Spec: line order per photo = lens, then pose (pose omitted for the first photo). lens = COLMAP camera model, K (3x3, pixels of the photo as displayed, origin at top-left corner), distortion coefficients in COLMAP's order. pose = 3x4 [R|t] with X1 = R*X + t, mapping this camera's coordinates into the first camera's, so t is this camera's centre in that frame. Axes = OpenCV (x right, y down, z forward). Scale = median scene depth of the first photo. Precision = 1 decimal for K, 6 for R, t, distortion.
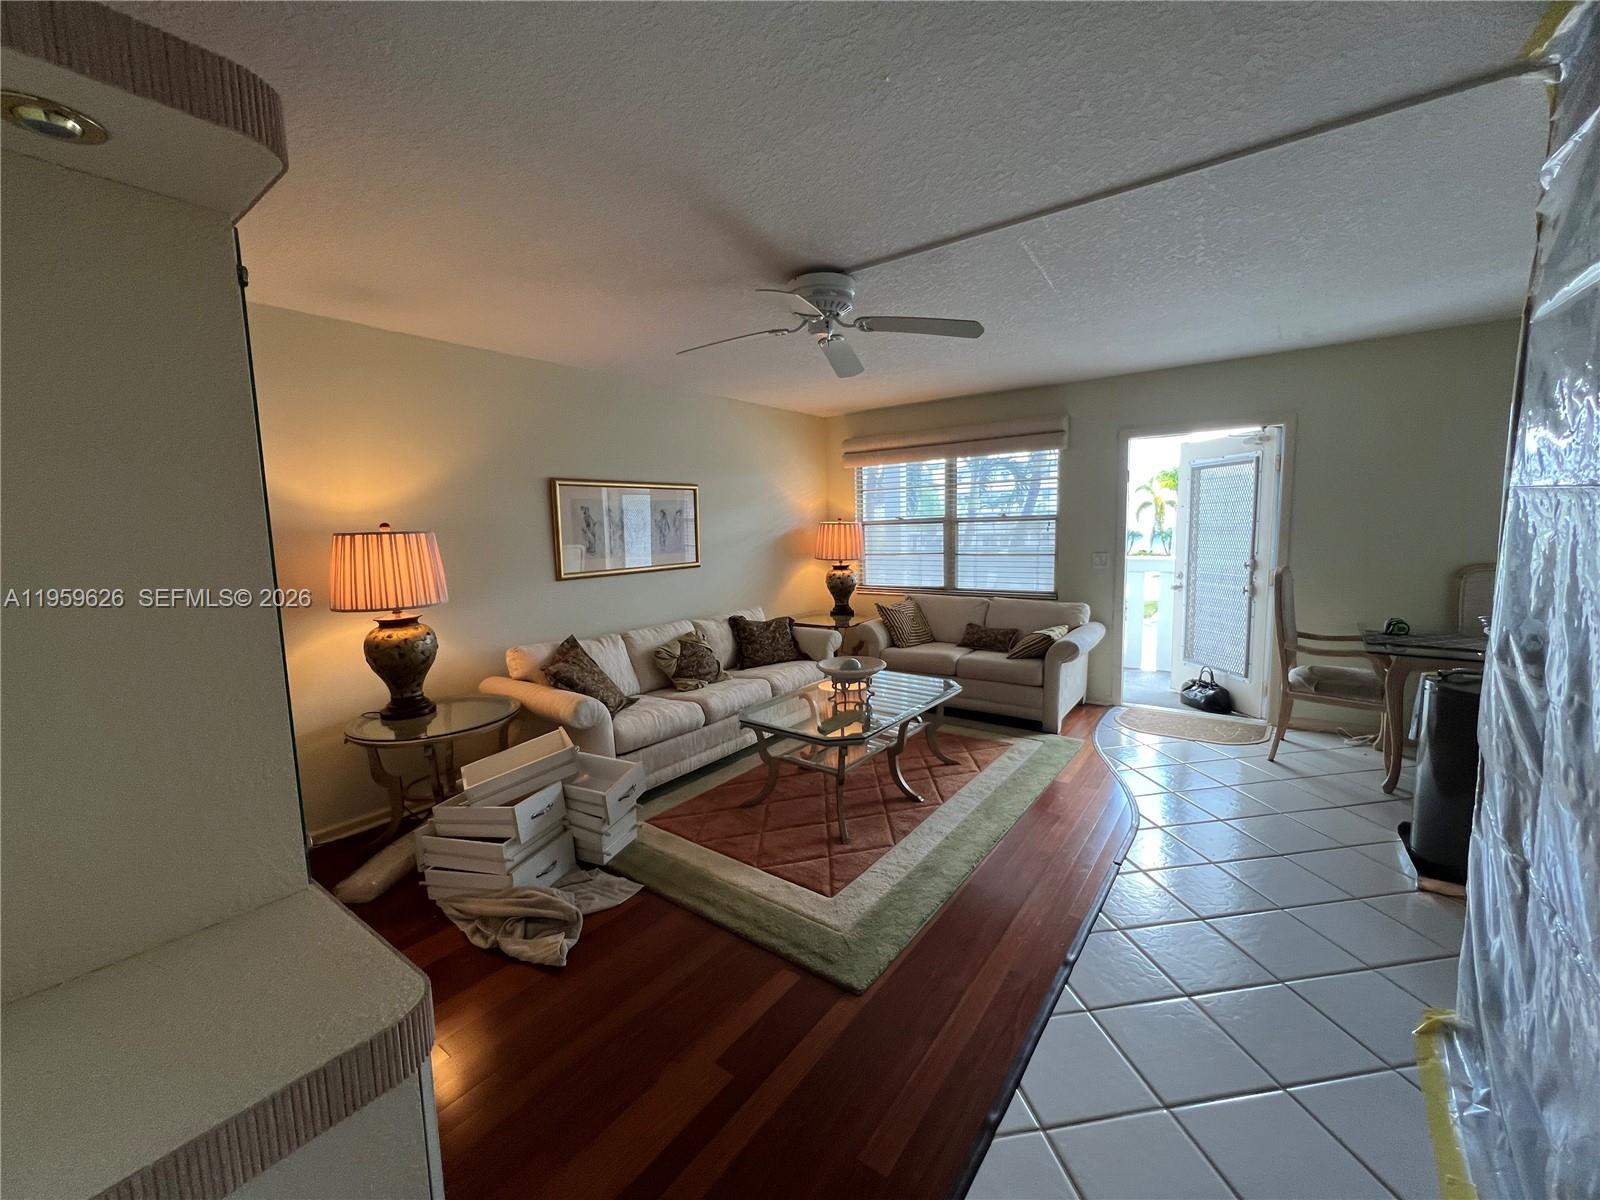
lens RADIAL K [[639.9, 0, 800.0], [0, 639.9, 600.0], [0, 0, 1]] dist [-0.003177, 0.000363]
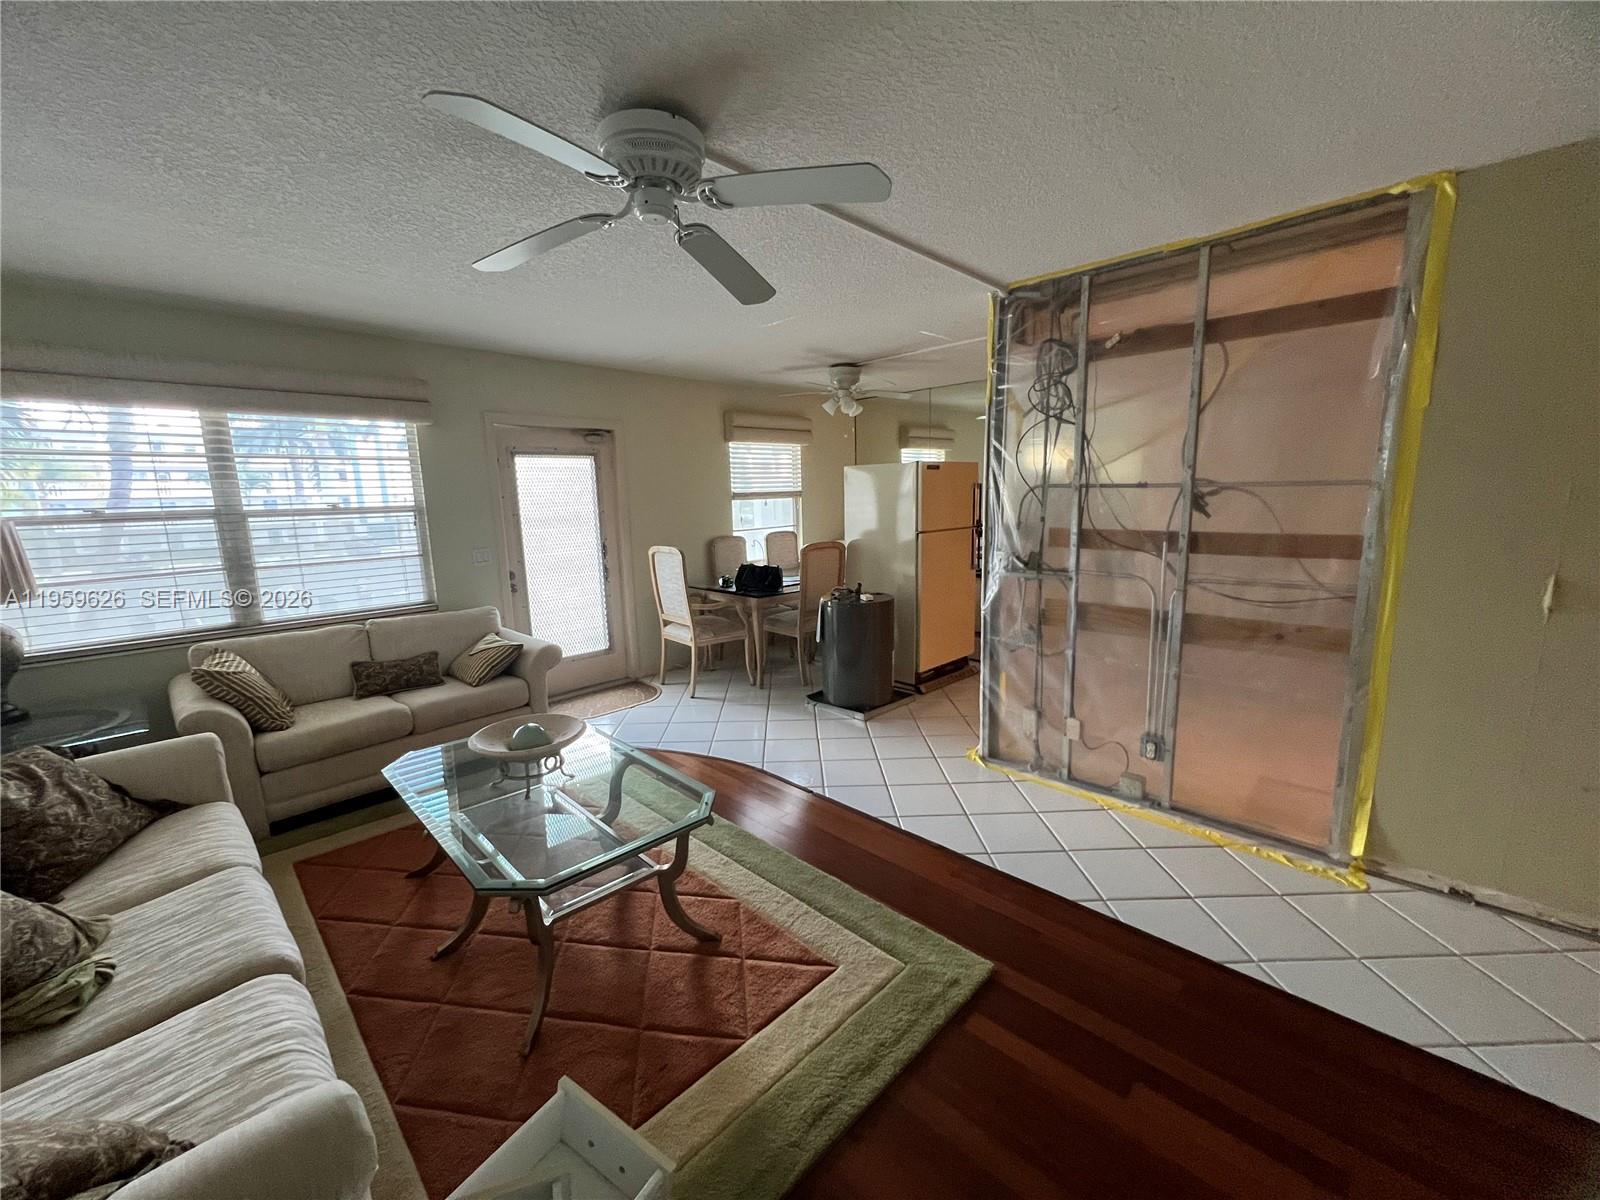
lens RADIAL K [[639.9, 0, 800.0], [0, 639.9, 600.0], [0, 0, 1]] dist [-0.003177, 0.000363]
pose [[0.127270, -0.137269, 0.982323, -0.337566], [0.133442, 0.983743, 0.120179, -0.048761], [-0.982851, 0.115788, 0.143519, 0.424688]]
